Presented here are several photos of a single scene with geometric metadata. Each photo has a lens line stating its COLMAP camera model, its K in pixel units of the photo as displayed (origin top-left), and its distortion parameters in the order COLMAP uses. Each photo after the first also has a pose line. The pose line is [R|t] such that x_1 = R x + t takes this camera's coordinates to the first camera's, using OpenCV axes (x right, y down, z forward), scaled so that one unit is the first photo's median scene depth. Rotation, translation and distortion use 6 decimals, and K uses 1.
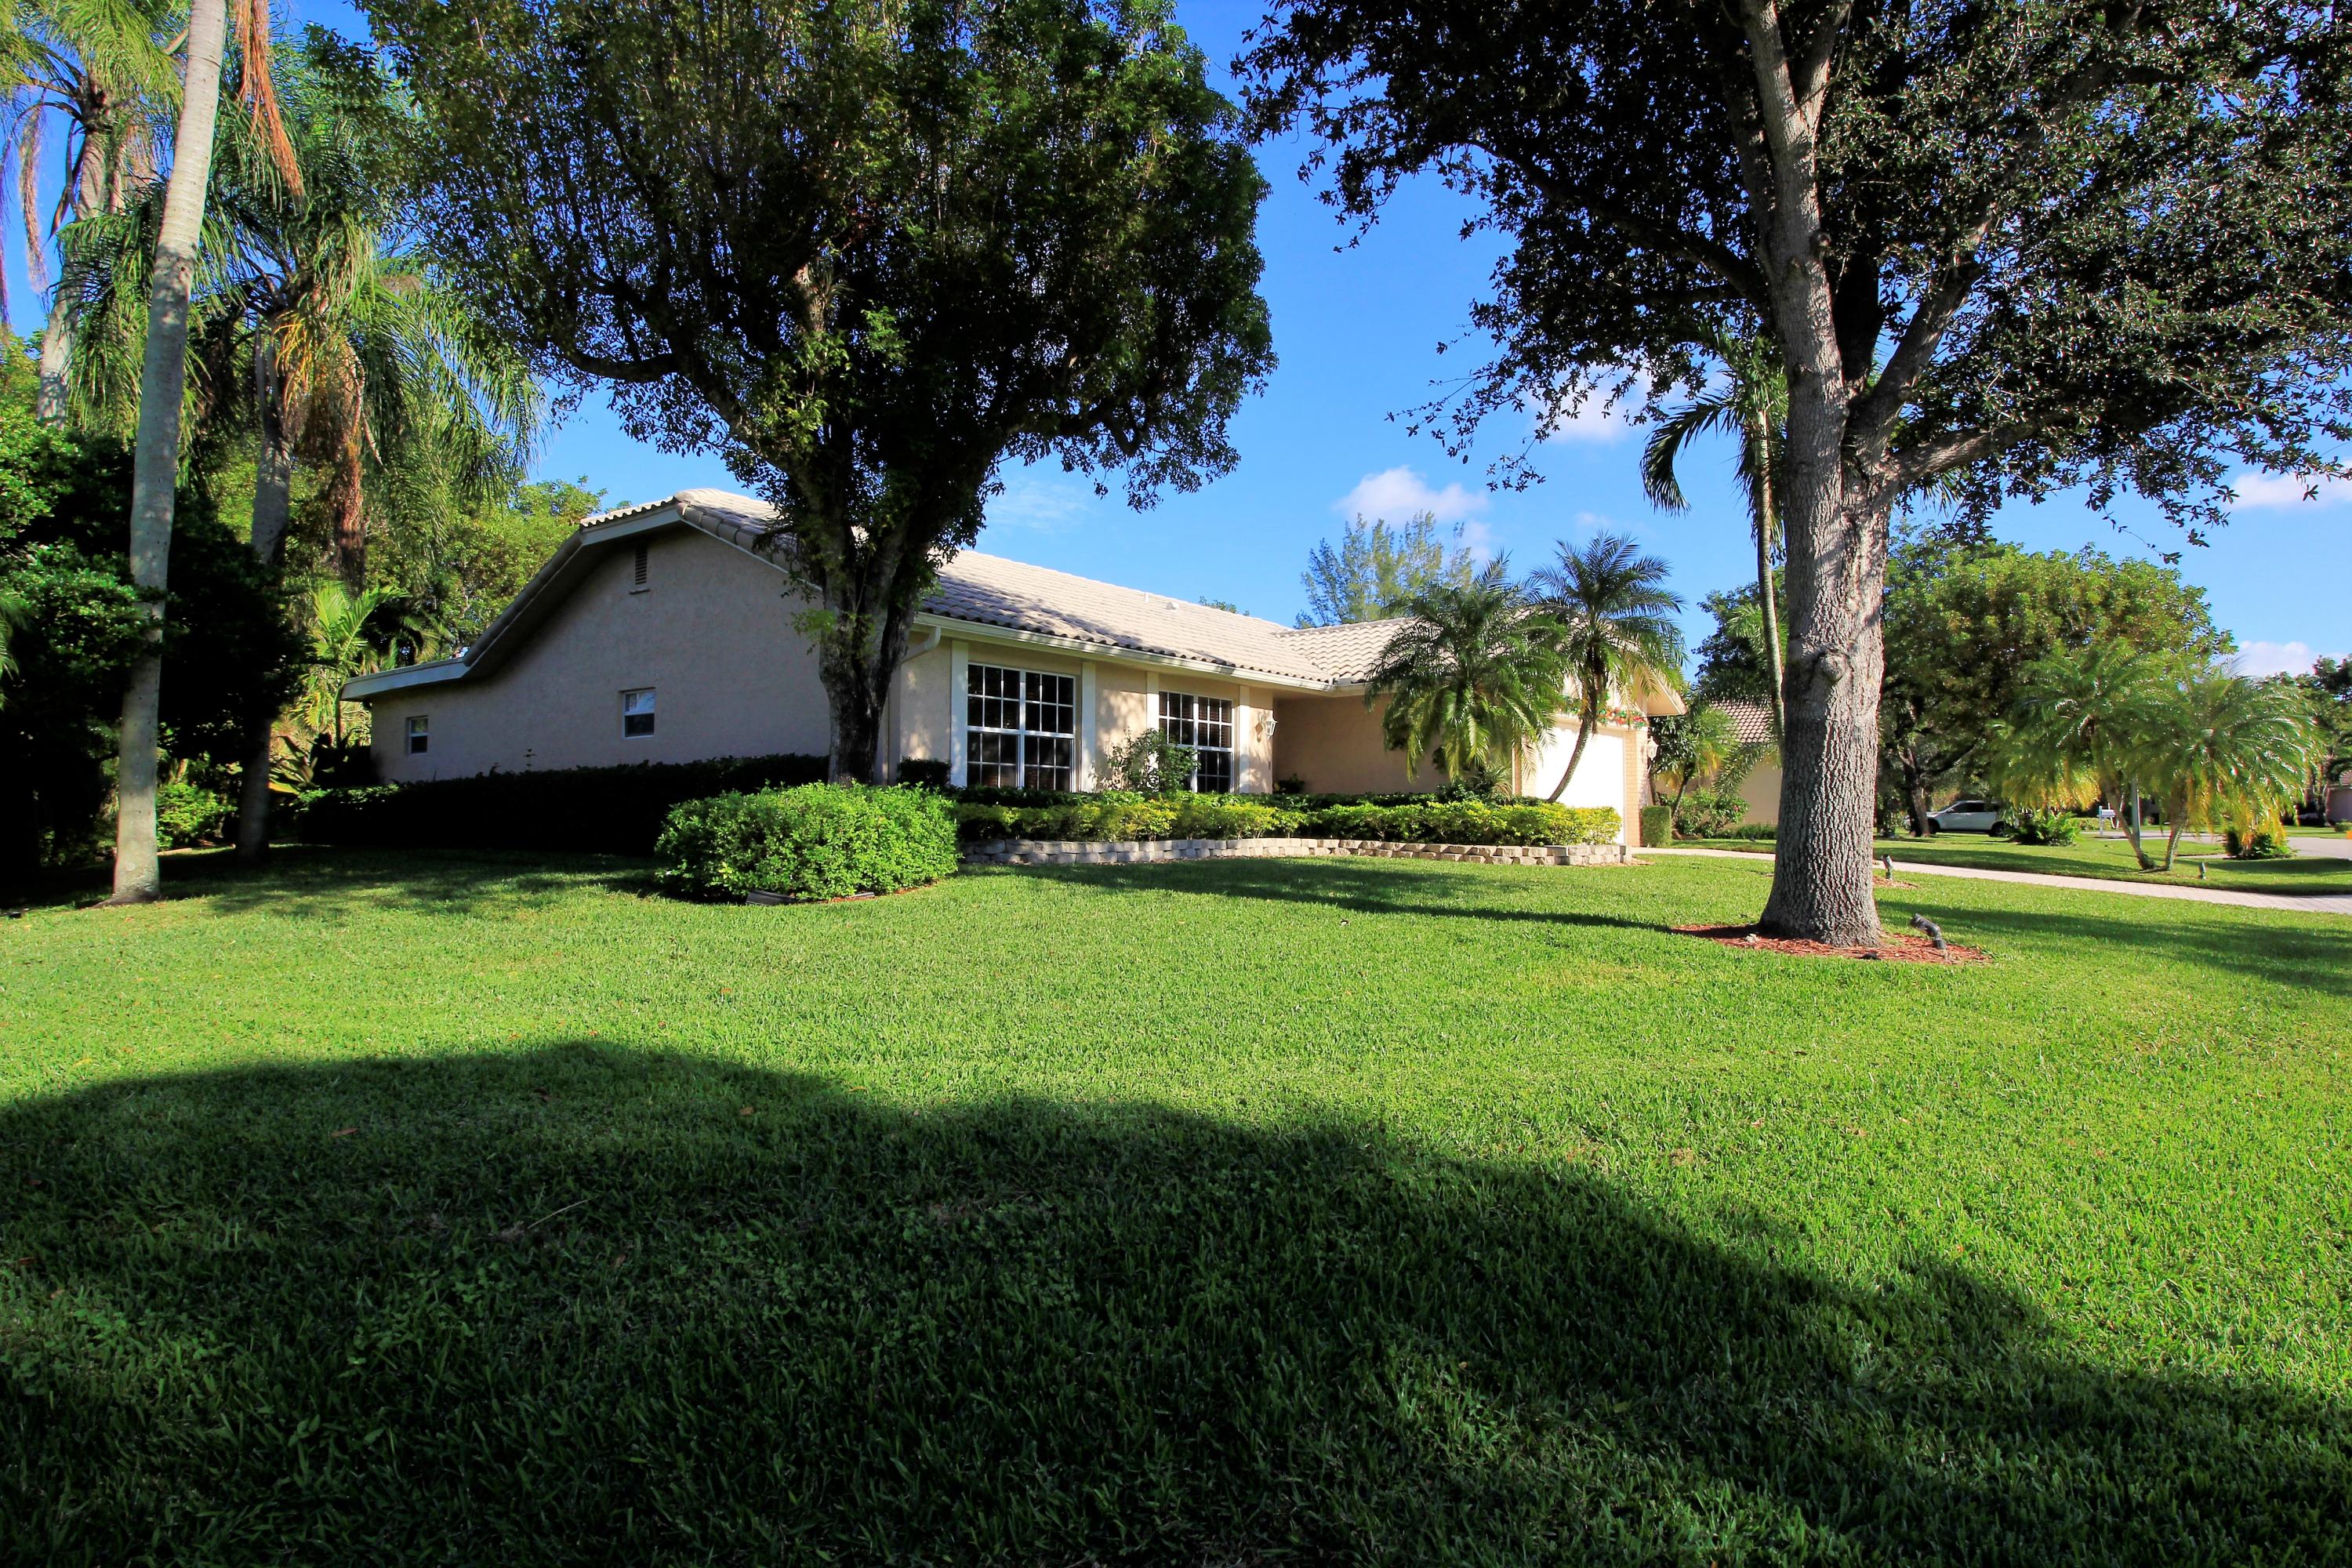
lens RADIAL K [[1269.0, 0, 1176.0], [0, 1269.0, 784.0], [0, 0, 1]] dist [-0.000863, -0.000048]
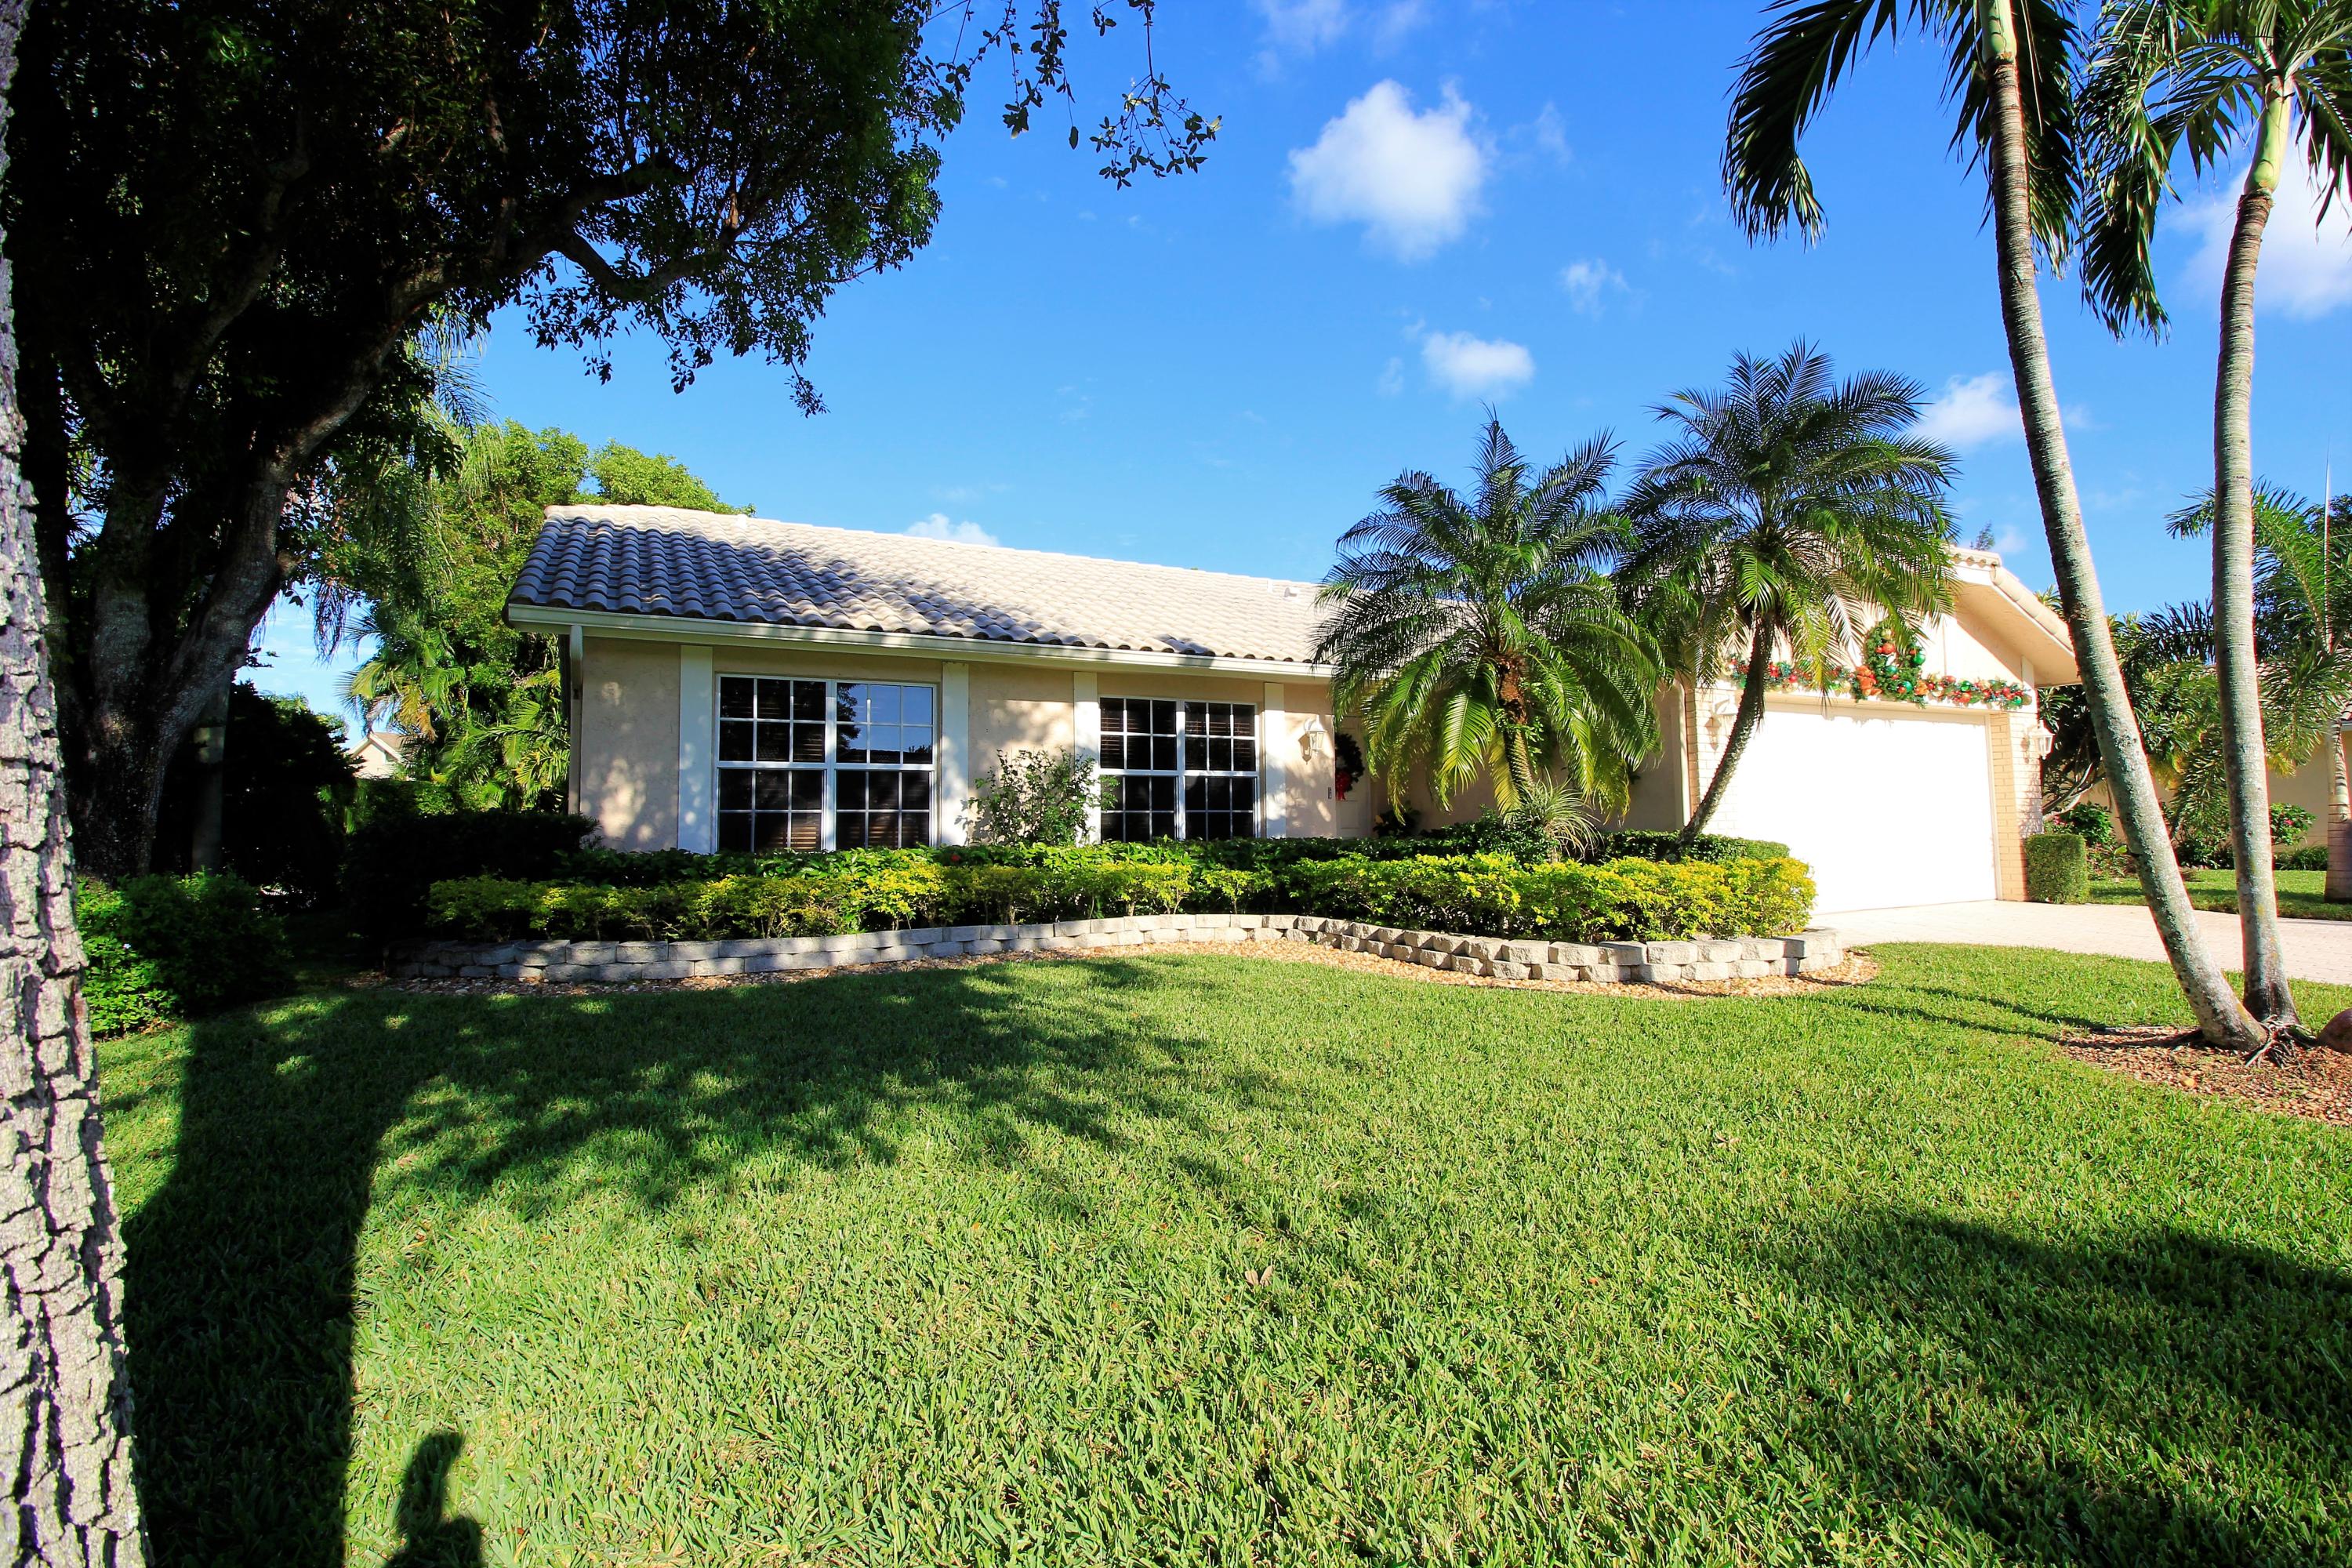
lens RADIAL K [[1092.1, 0, 1181.9], [0, 1092.1, 756.3], [0, 0, 1]] dist [-0.012264, -0.008208]
pose [[0.905491, -0.048220, -0.421617, 0.305972], [0.030642, 0.998359, -0.048373, -0.009406], [0.423258, 0.030882, 0.905483, 0.495478]]
